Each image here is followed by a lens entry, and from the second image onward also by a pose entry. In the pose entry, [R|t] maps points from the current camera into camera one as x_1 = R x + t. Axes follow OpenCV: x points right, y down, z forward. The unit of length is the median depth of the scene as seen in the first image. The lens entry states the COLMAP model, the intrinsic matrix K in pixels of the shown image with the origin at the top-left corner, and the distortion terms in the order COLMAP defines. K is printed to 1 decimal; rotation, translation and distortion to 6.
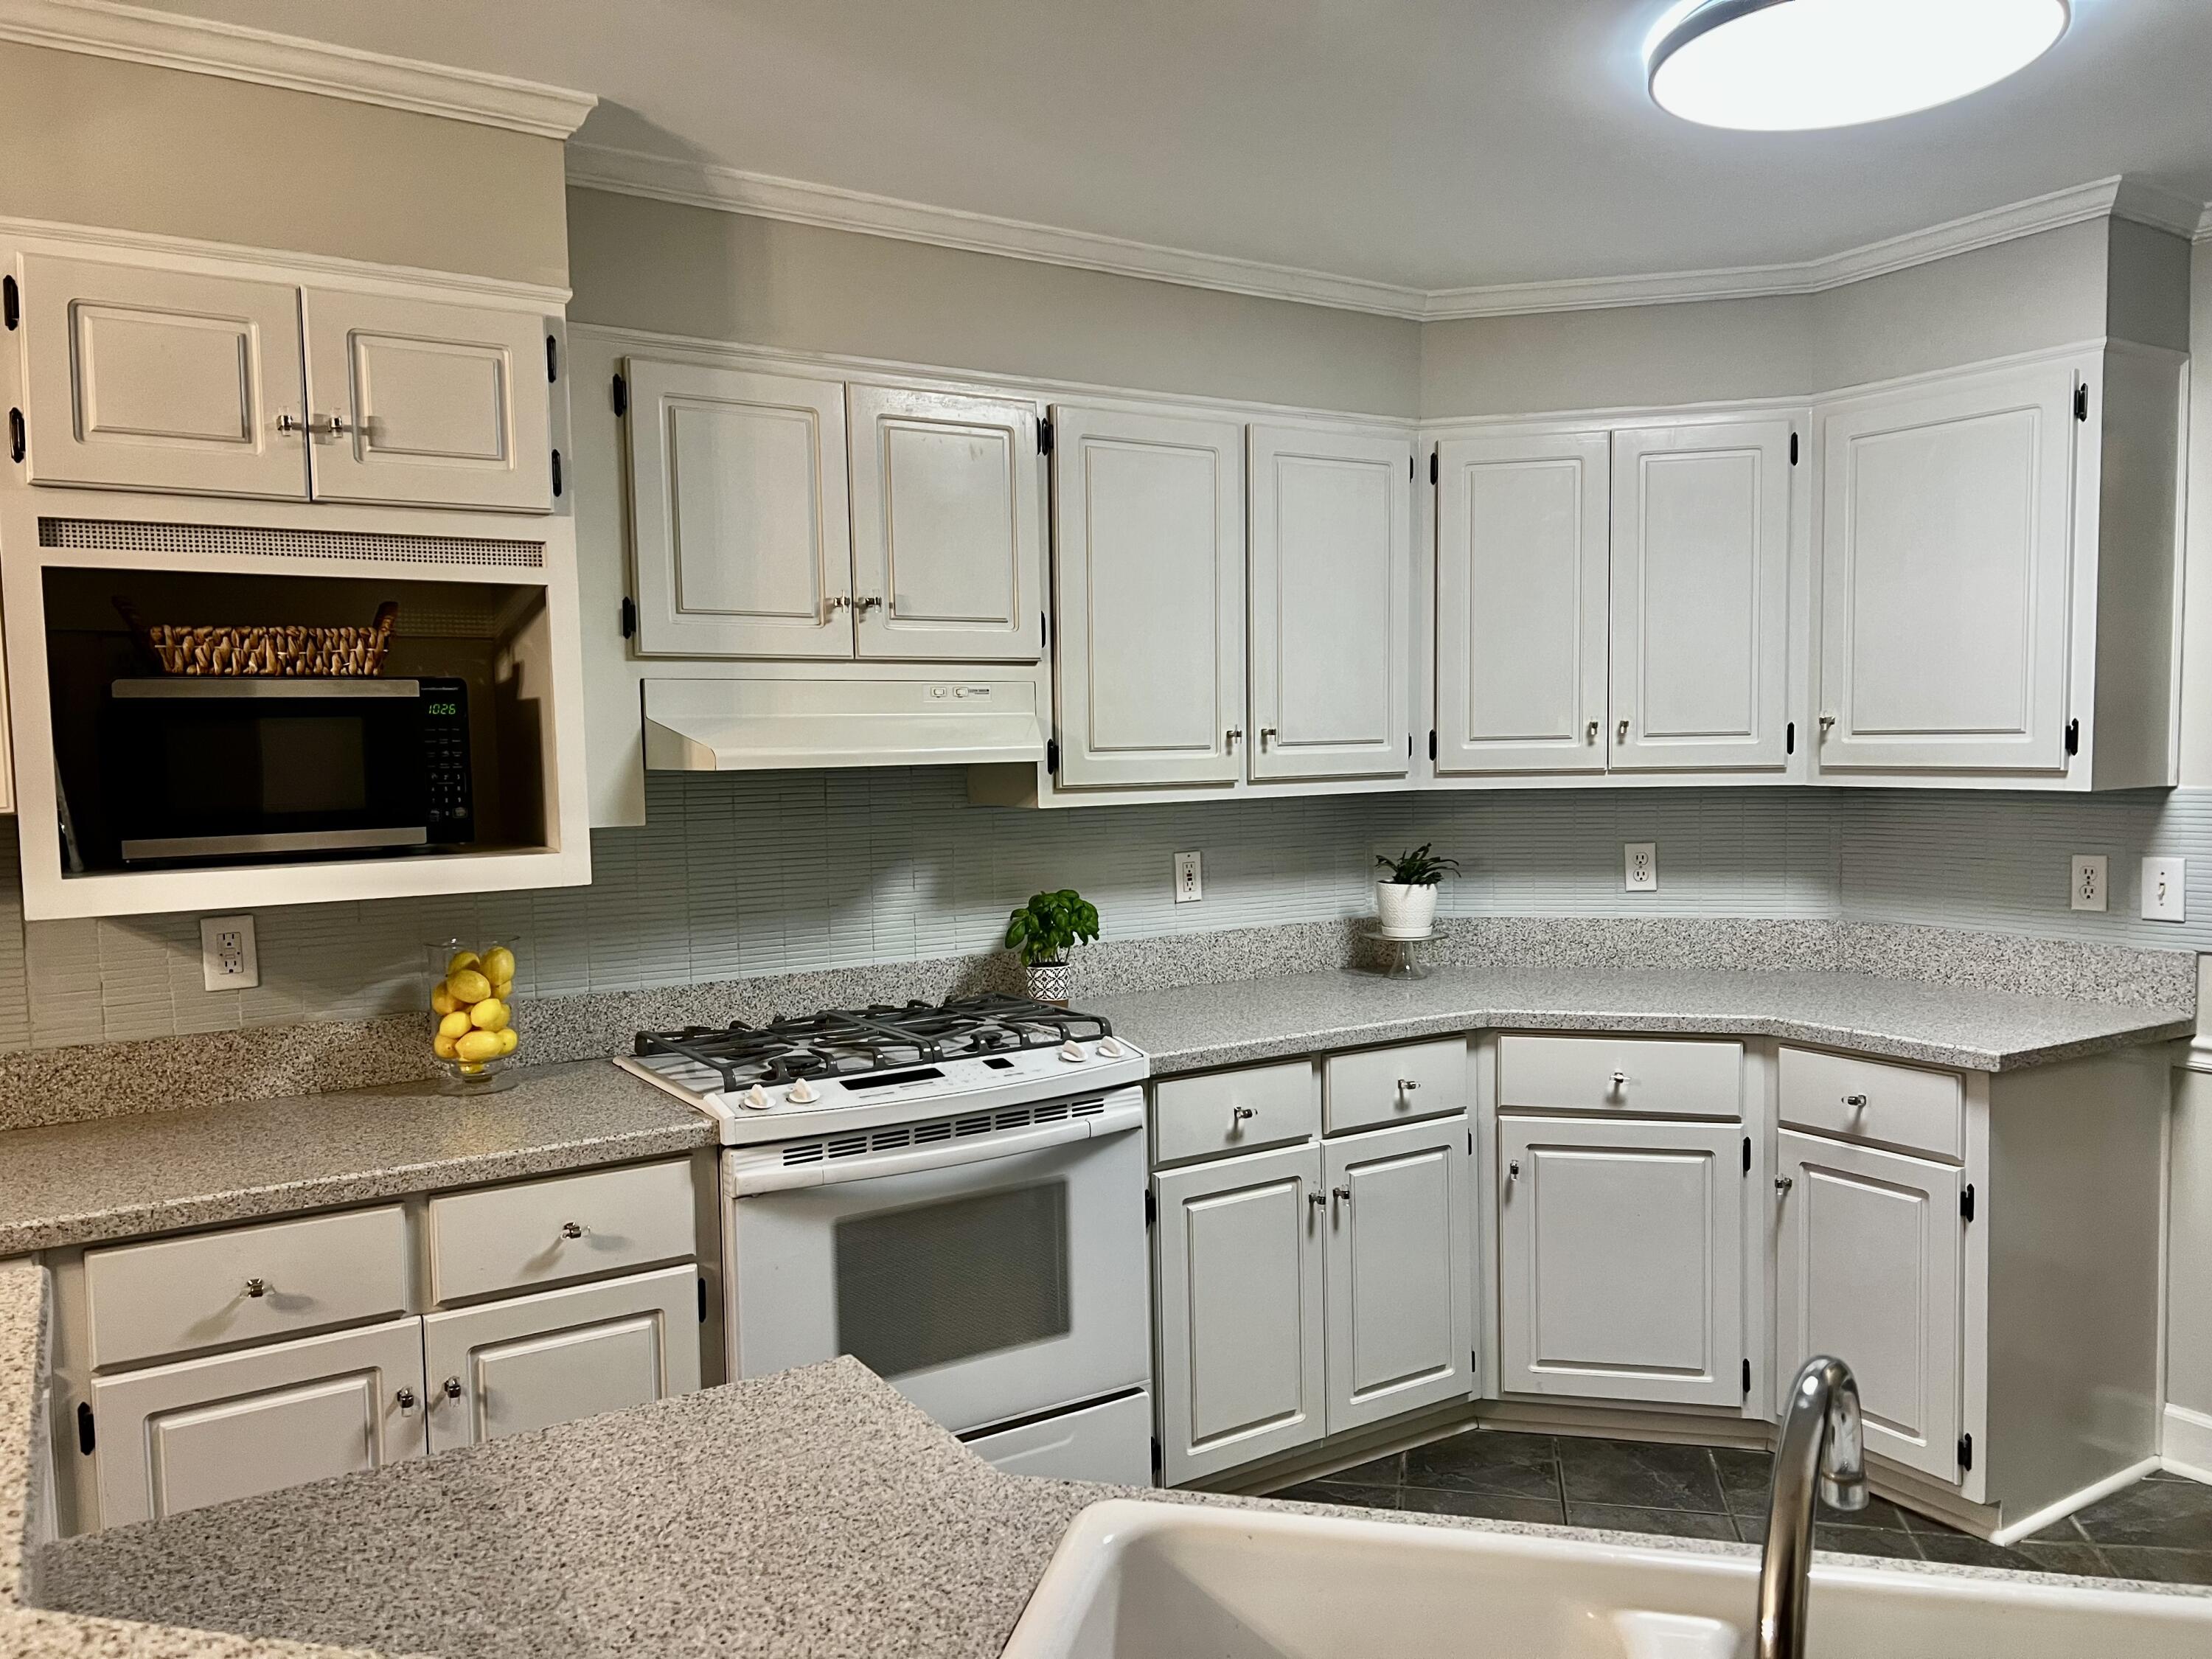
lens RADIAL K [[1626.5, 0, 1108.0], [0, 1626.5, 852.0], [0, 0, 1]] dist [0.091026, -0.130479]
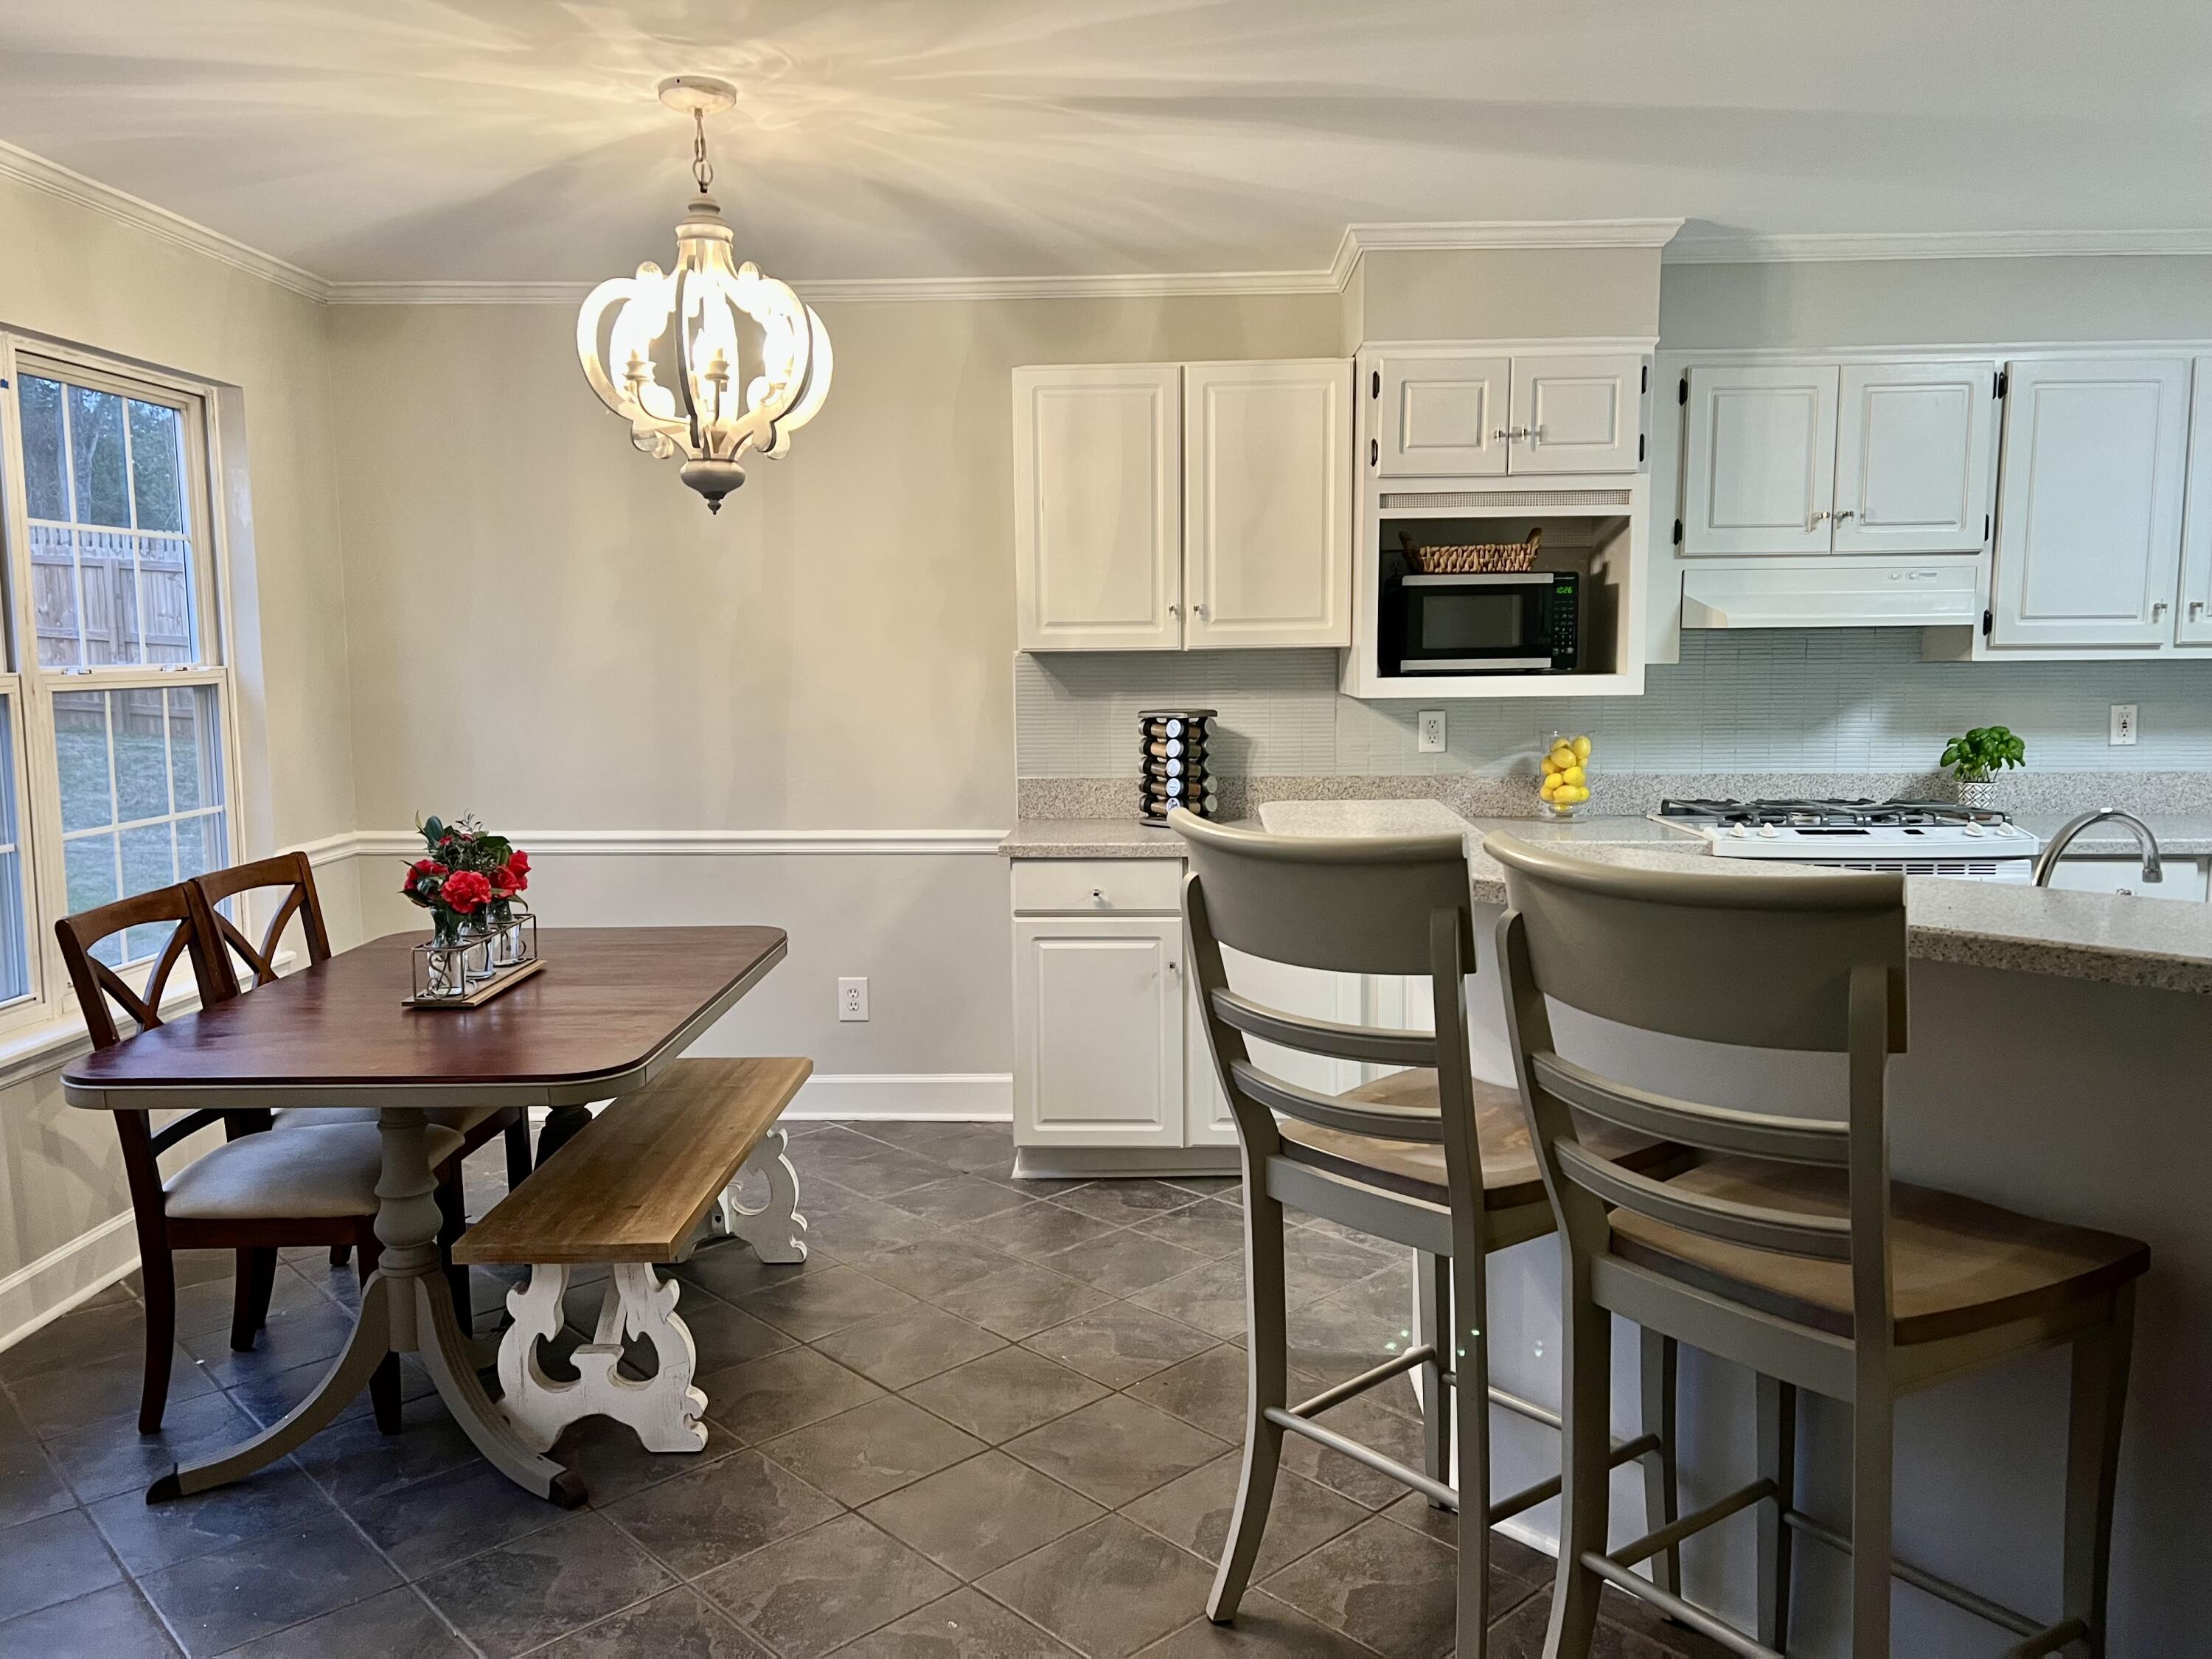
lens RADIAL K [[1628.7, 0, 1067.9], [0, 1628.7, 839.5], [0, 0, 1]] dist [0.002112, -0.001063]
pose [[0.811549, 0.079101, -0.578906, 0.165293], [-0.046696, 0.996405, 0.070686, 0.070015], [0.582416, -0.030333, 0.812325, -0.632770]]
